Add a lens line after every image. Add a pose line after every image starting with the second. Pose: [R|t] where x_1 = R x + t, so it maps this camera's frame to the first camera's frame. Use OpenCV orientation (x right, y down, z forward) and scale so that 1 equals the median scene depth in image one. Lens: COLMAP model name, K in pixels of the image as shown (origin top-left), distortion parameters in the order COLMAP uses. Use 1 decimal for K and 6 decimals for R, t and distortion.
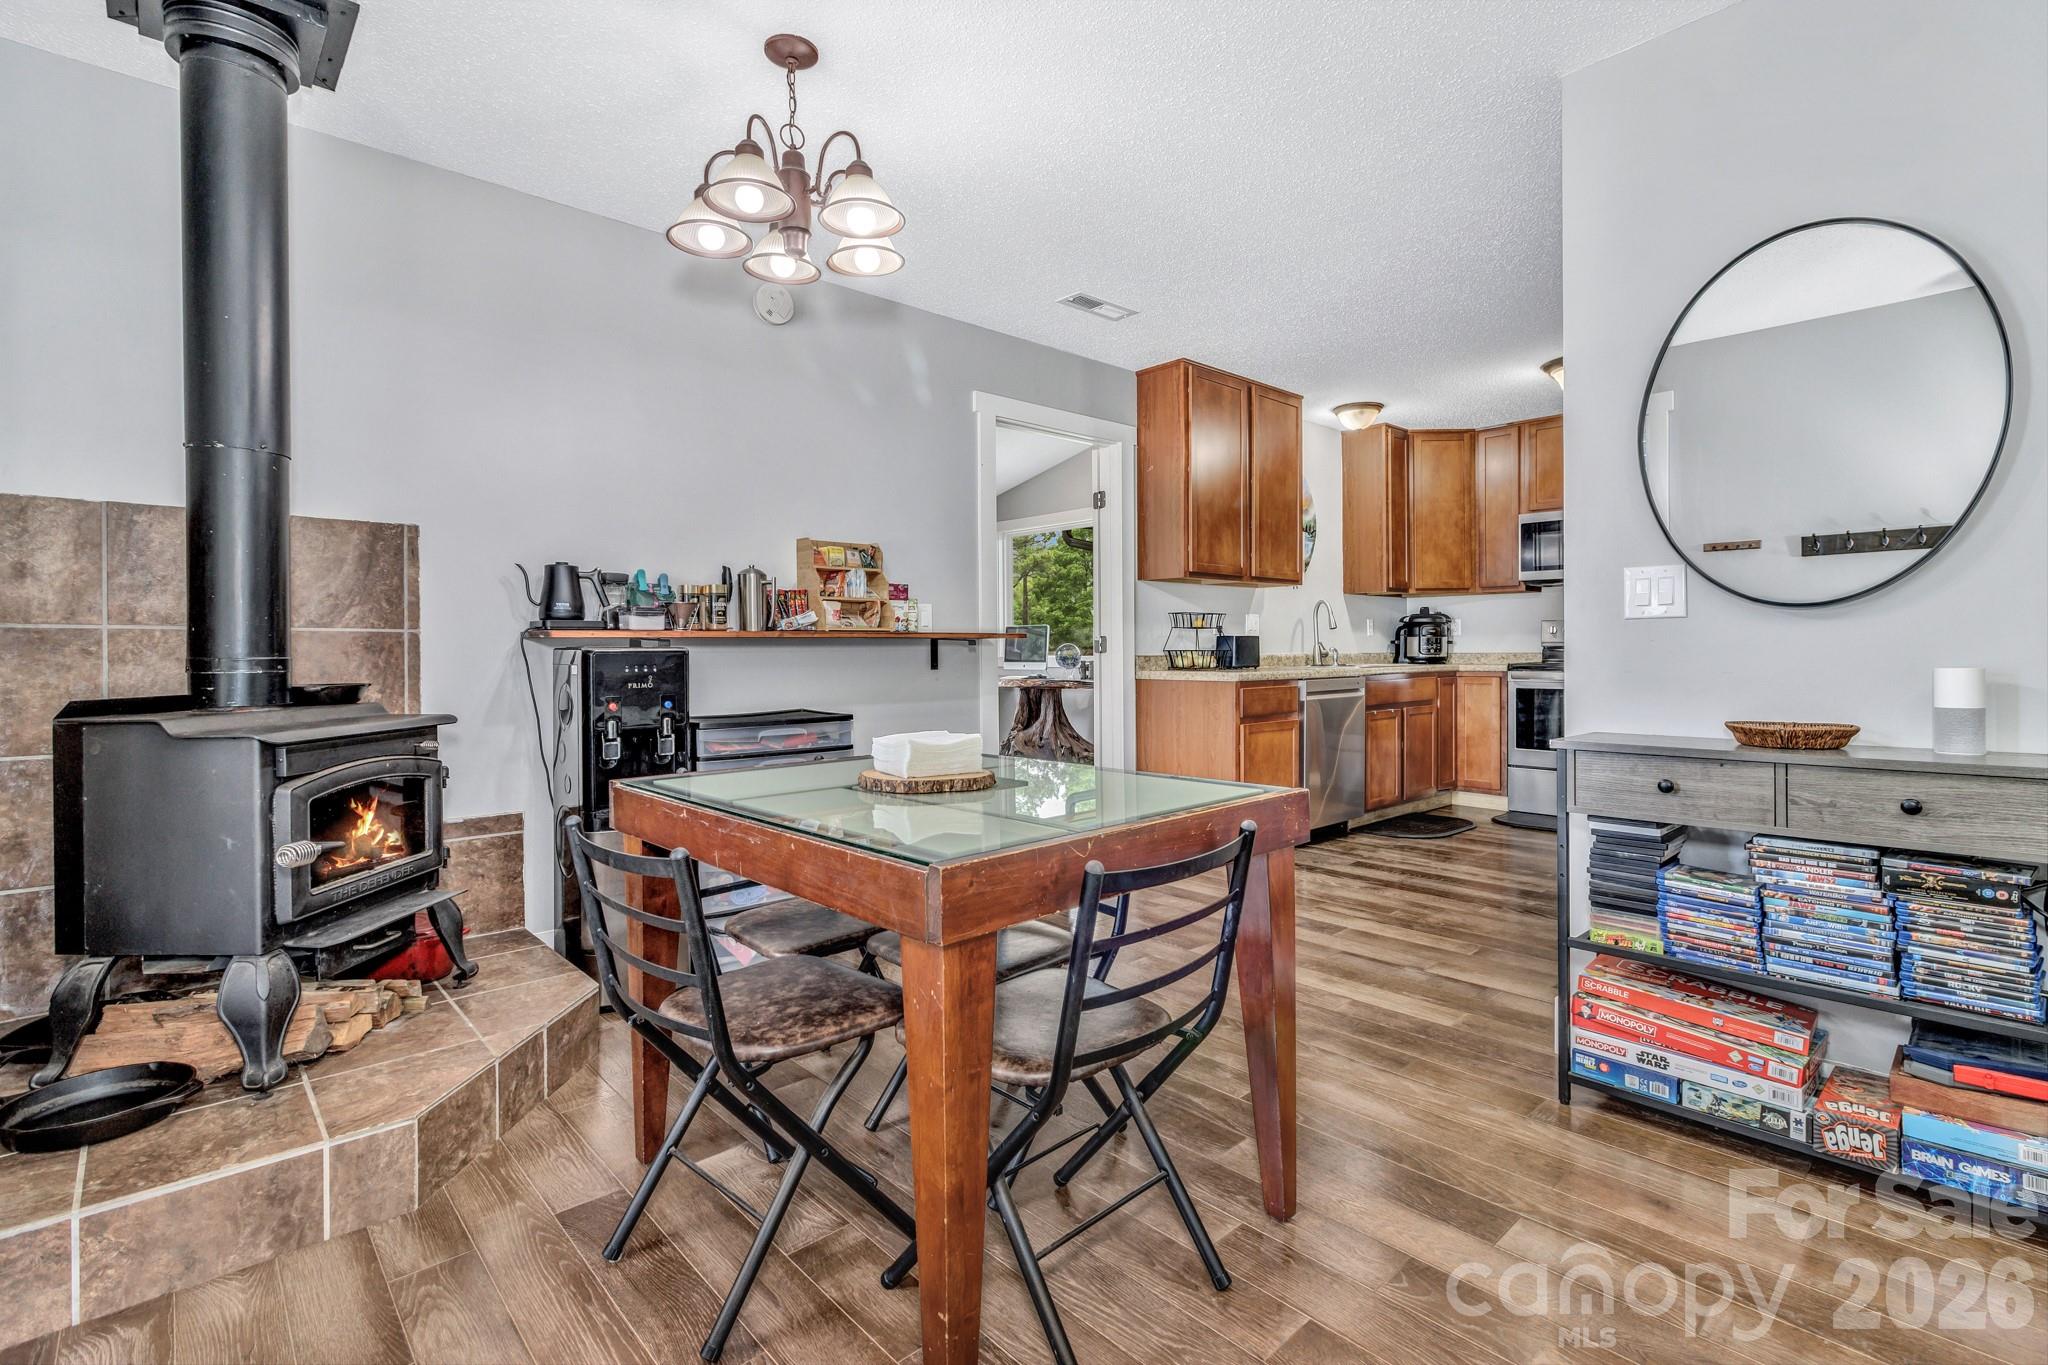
lens RADIAL K [[942.5, 0, 1031.3], [0, 942.5, 655.7], [0, 0, 1]] dist [-0.000746, -0.000249]
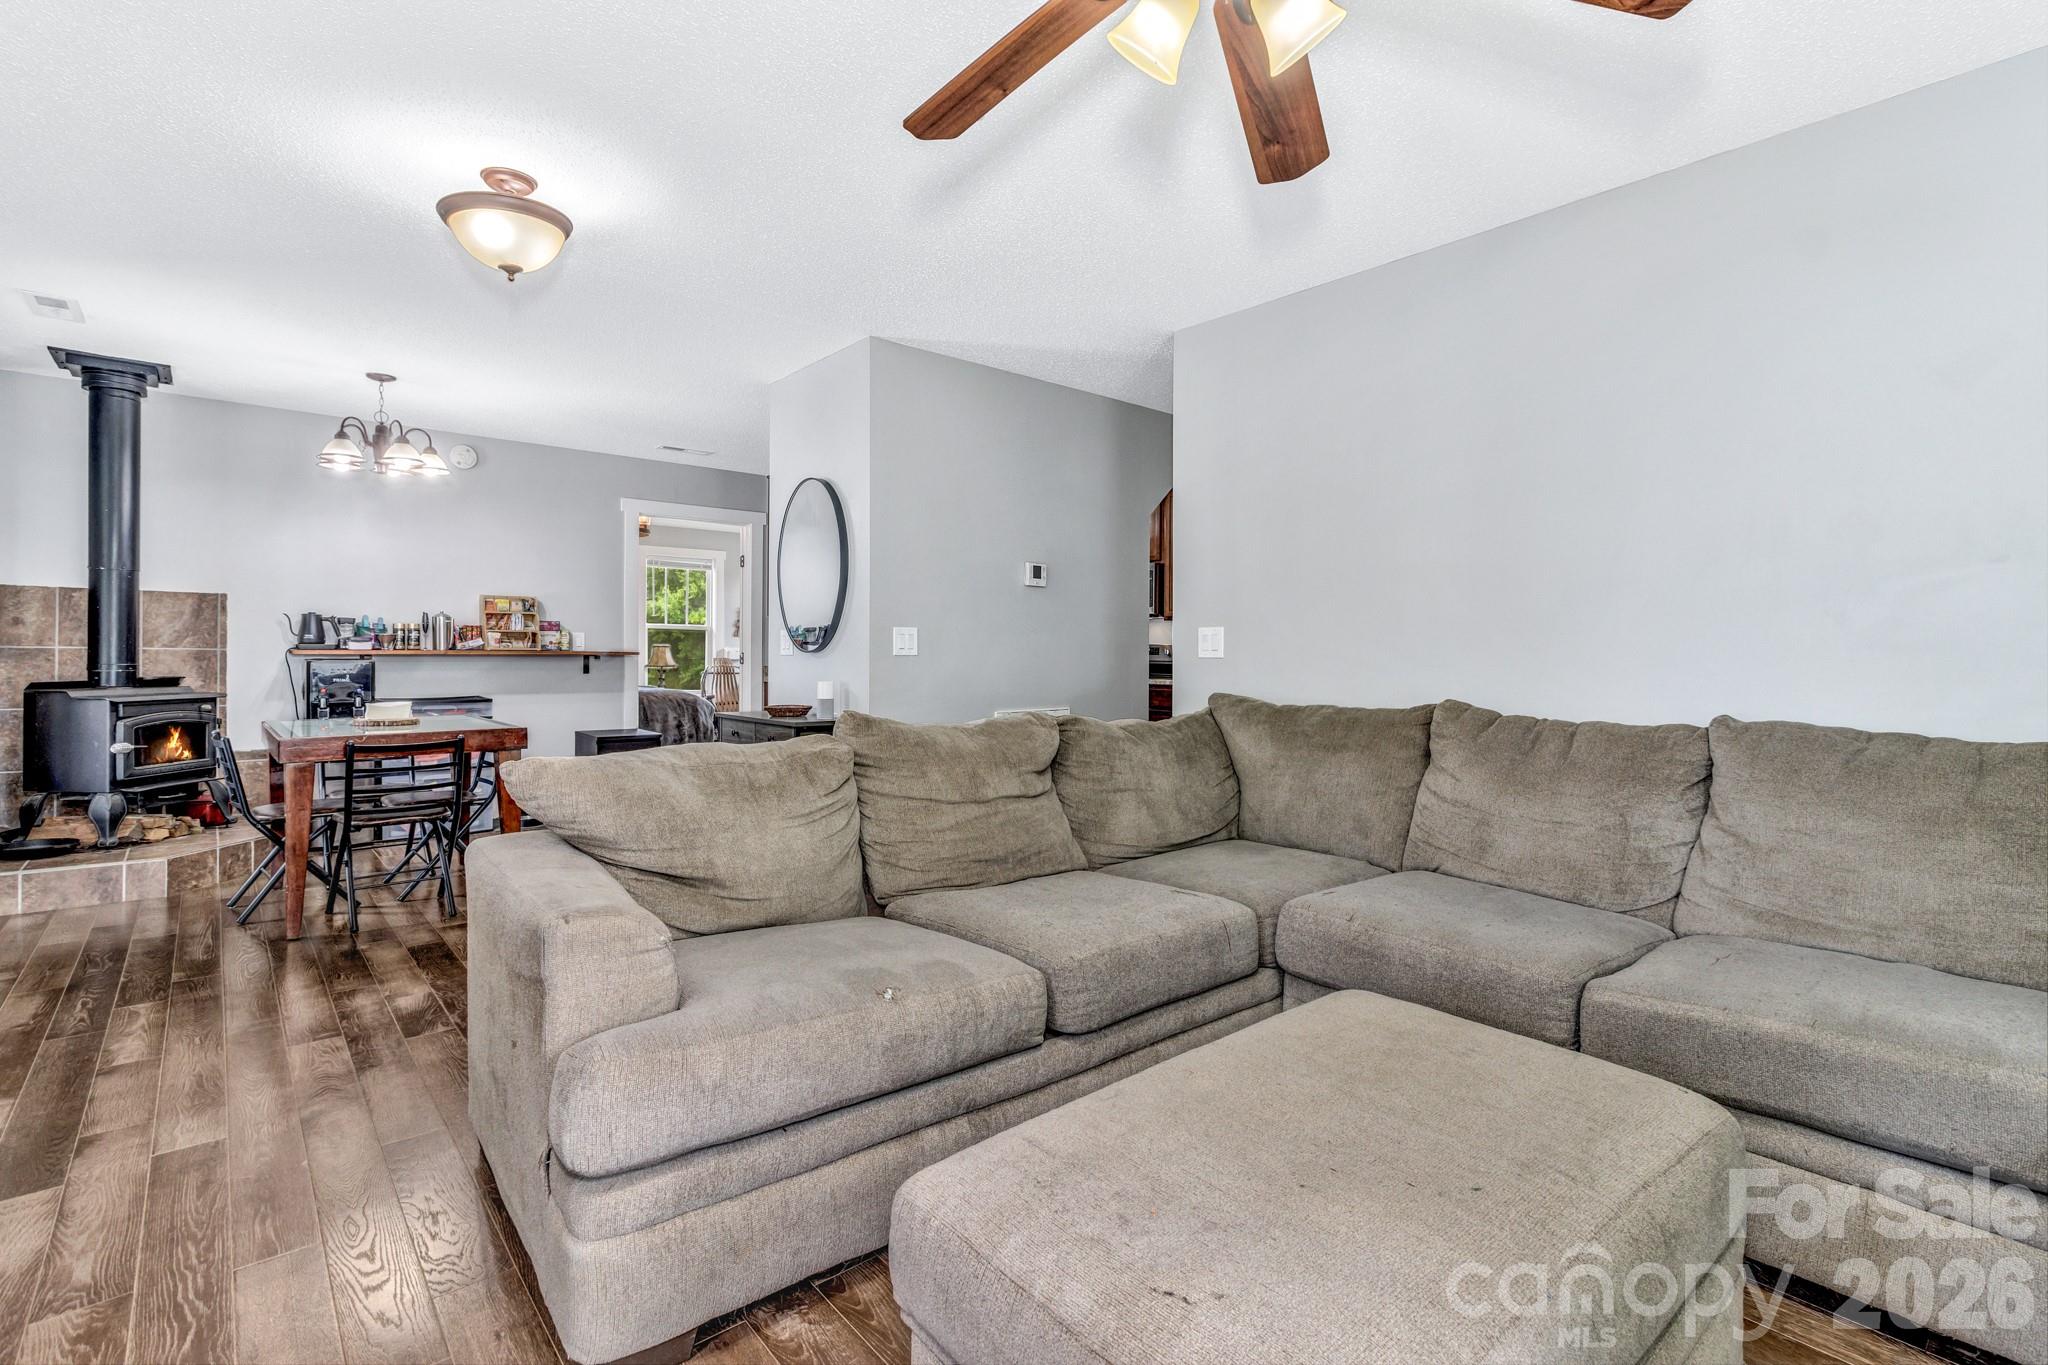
lens RADIAL K [[942.5, 0, 1031.3], [0, 942.5, 655.7], [0, 0, 1]] dist [-0.000746, -0.000249]
pose [[0.999542, 0.015059, -0.026252, 1.243916], [-0.015179, 0.999875, -0.004389, -0.036740], [0.026183, 0.004785, 0.999646, -1.039338]]
